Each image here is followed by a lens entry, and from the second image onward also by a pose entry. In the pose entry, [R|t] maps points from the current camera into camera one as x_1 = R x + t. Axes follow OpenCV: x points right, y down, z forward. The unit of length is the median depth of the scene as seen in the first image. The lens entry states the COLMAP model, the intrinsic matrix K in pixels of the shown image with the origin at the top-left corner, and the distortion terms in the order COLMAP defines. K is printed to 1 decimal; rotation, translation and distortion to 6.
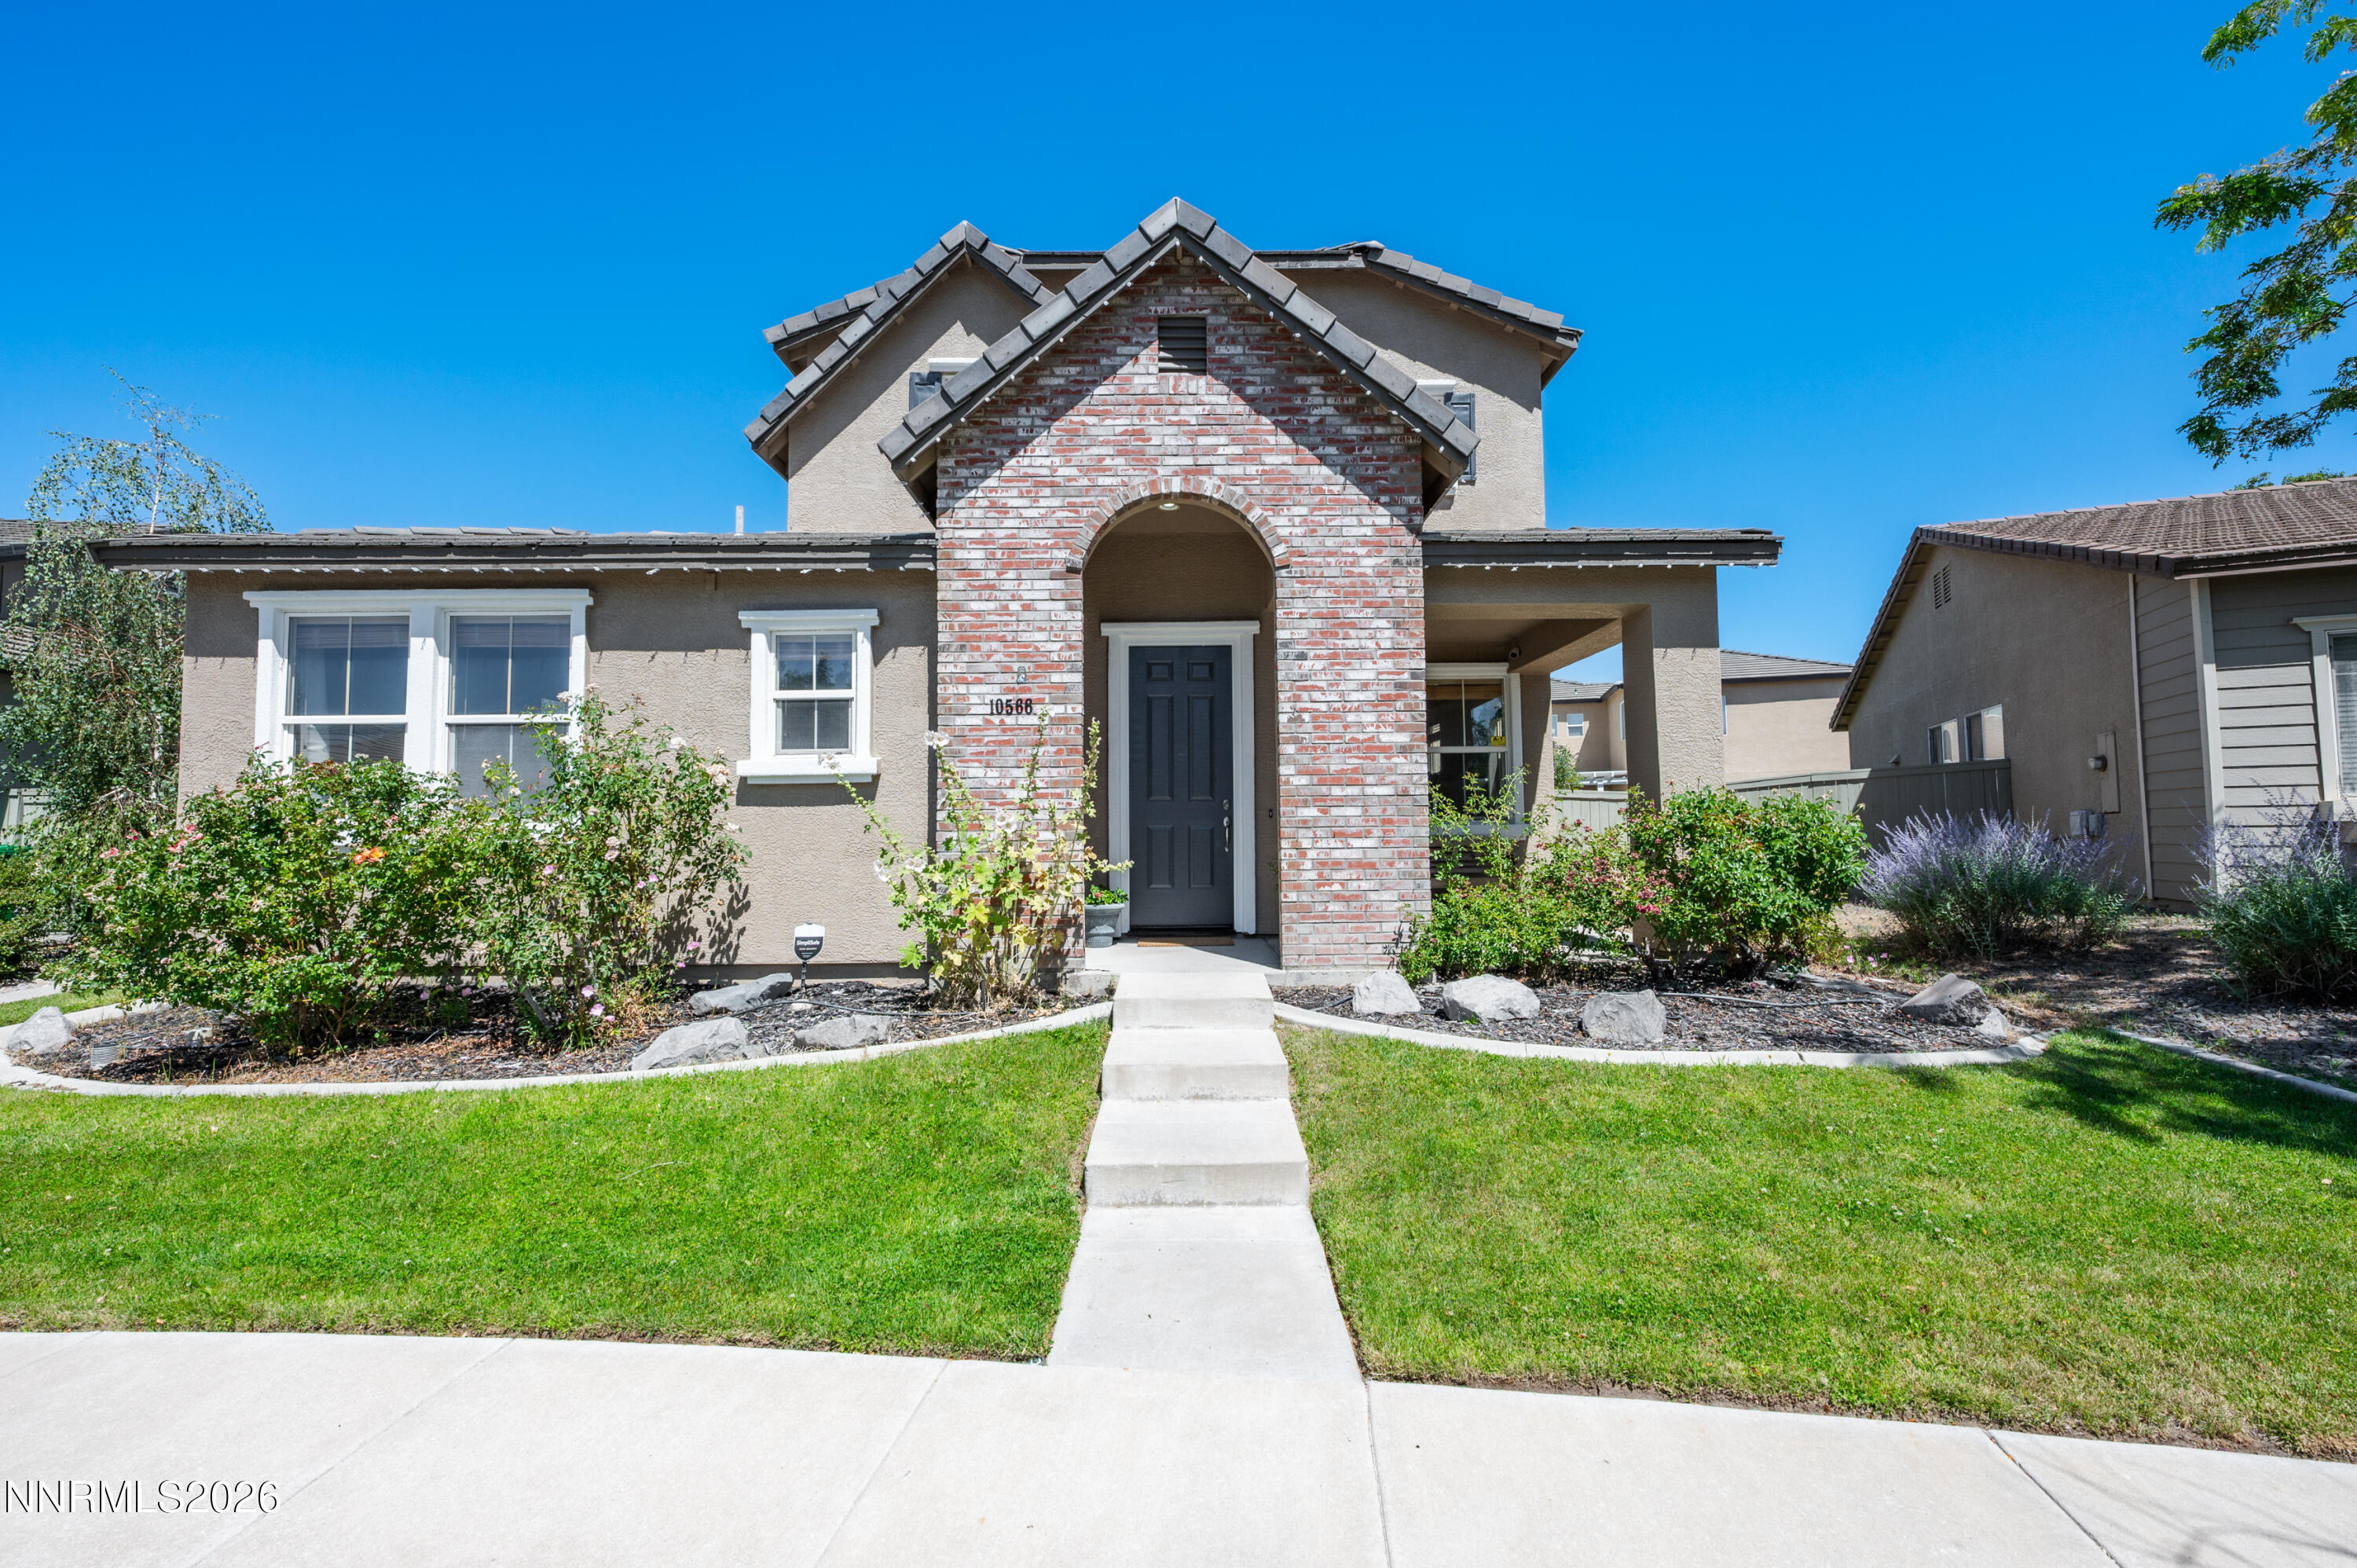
lens RADIAL K [[952.9, 0, 1181.1], [0, 952.9, 790.0], [0, 0, 1]] dist [-0.002292, 0.000302]
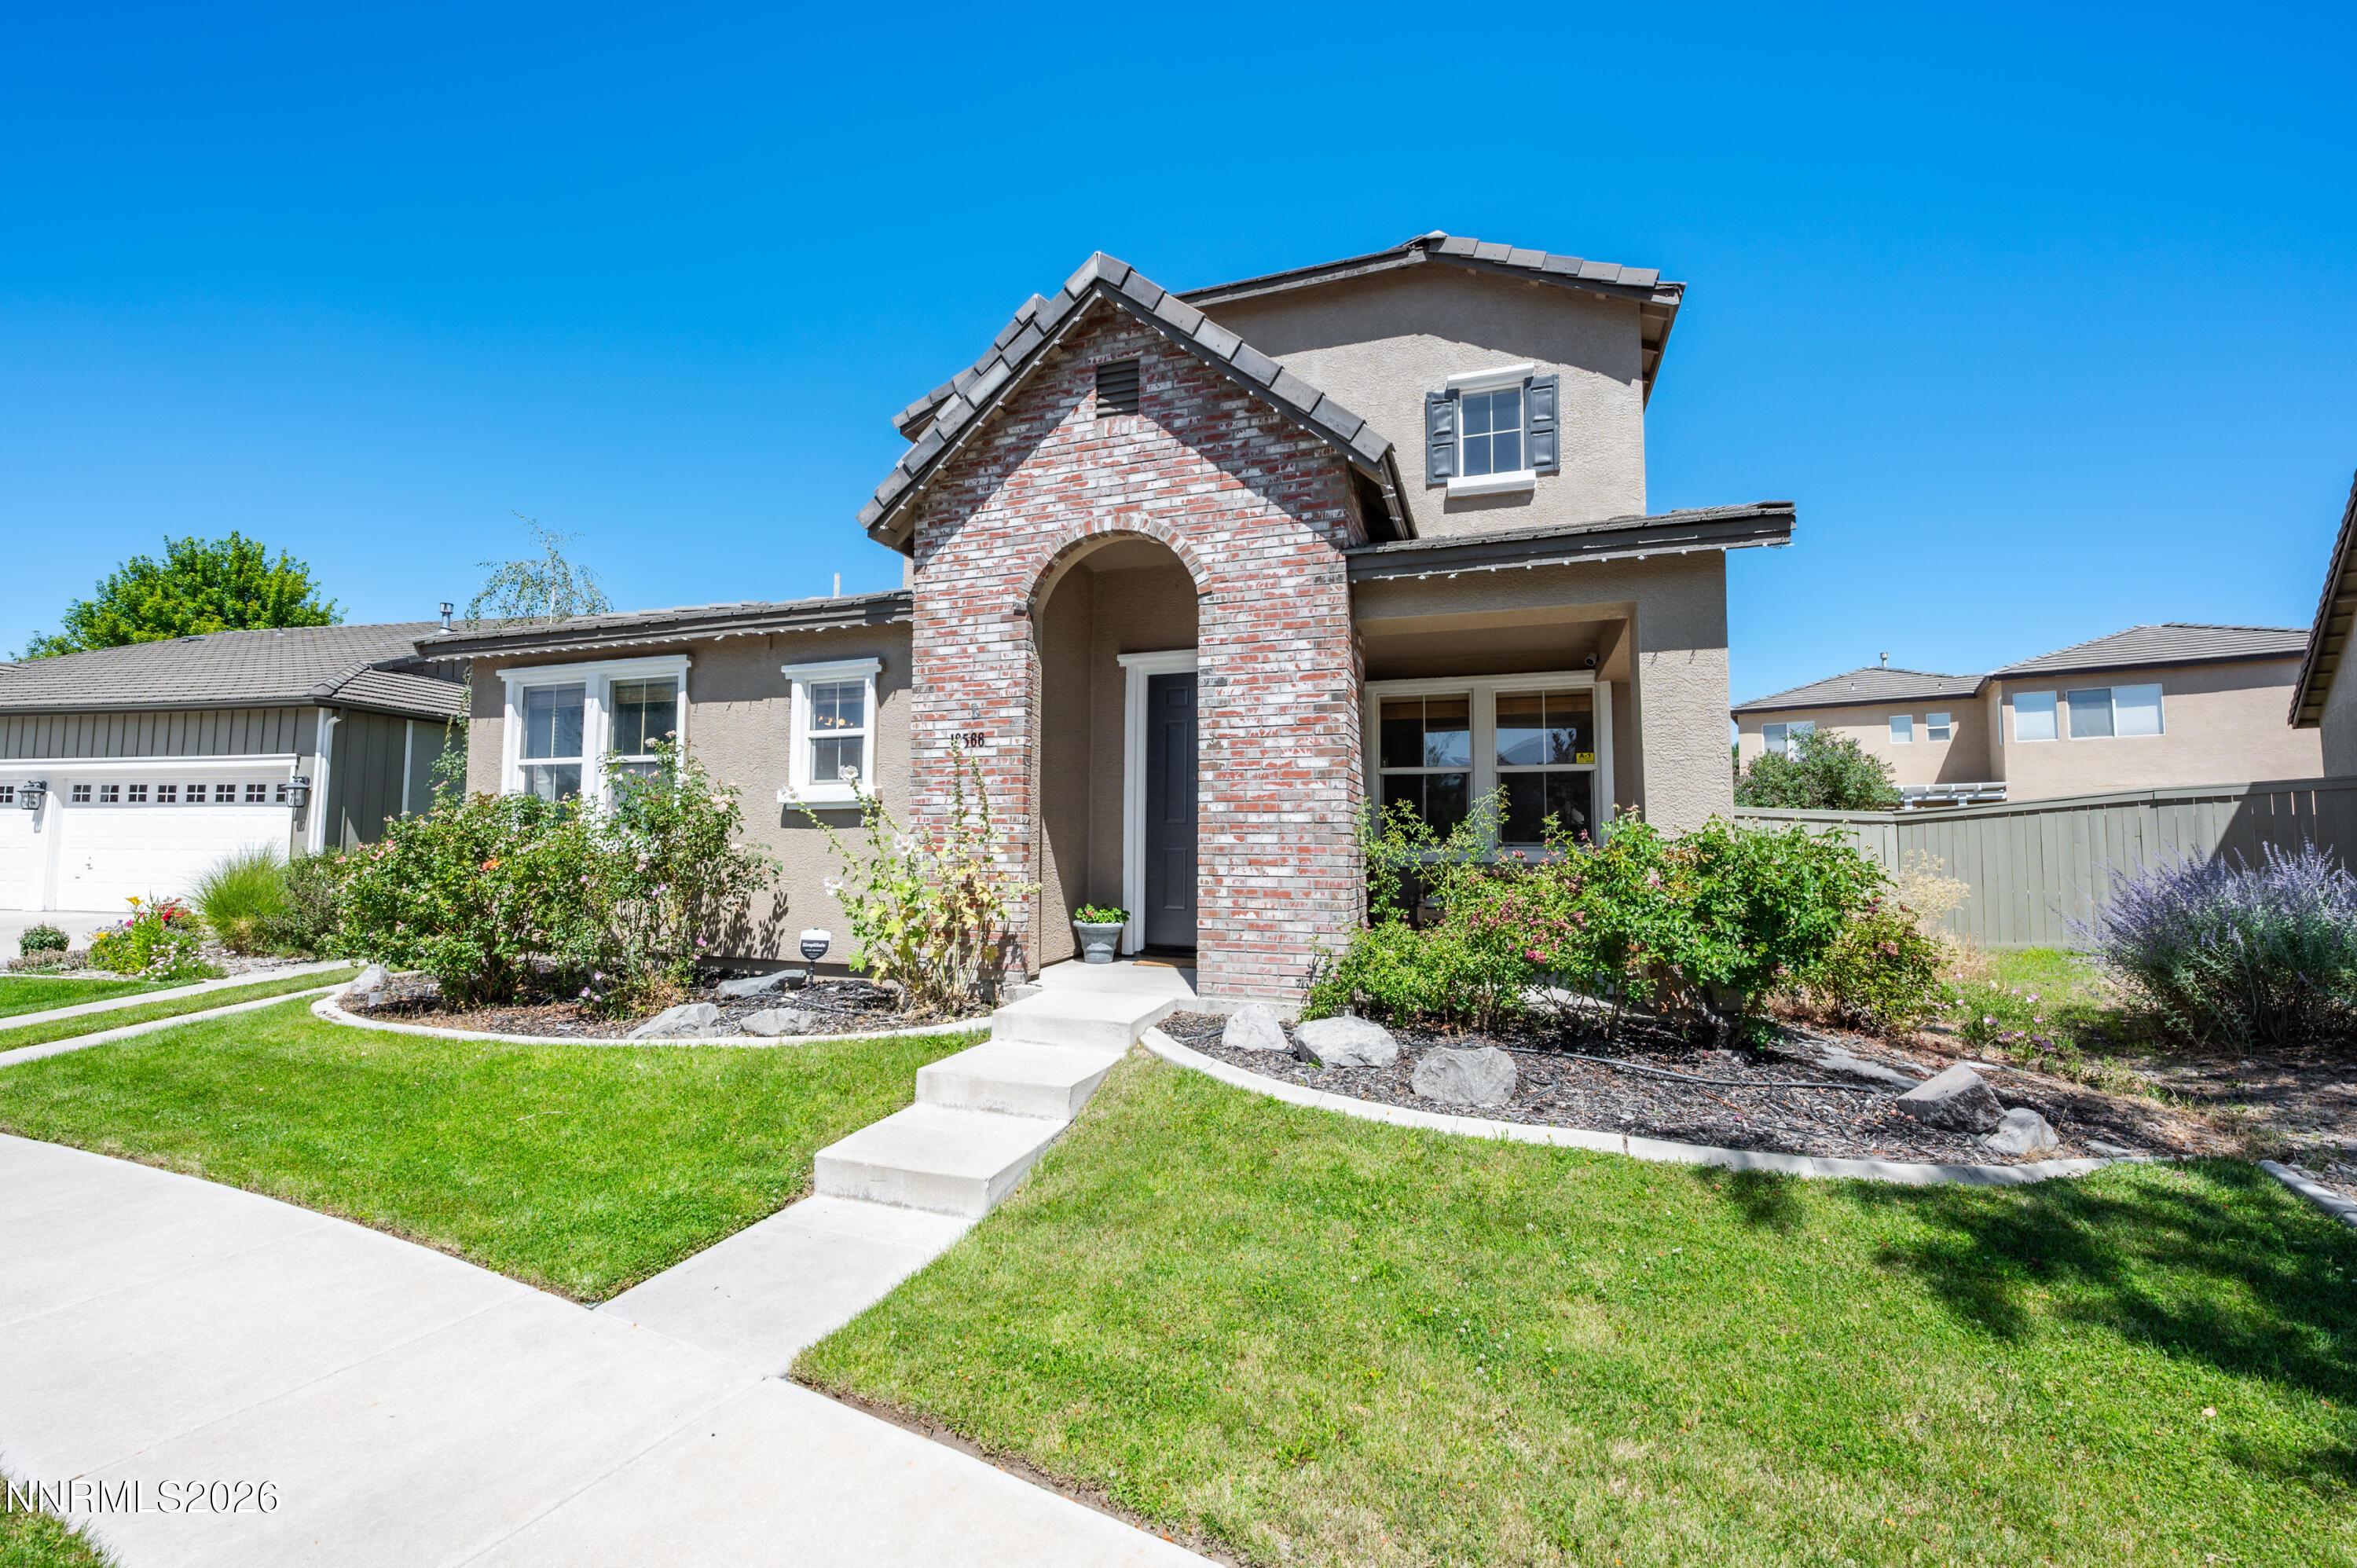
lens RADIAL K [[952.9, 0, 1223.9], [0, 952.9, 790.9], [0, 0, 1]] dist [-0.002292, 0.000302]
pose [[0.937388, -0.004769, -0.348255, 0.479777], [0.000697, 0.999930, -0.011815, -0.015217], [0.348287, 0.010833, 0.937325, 0.069463]]
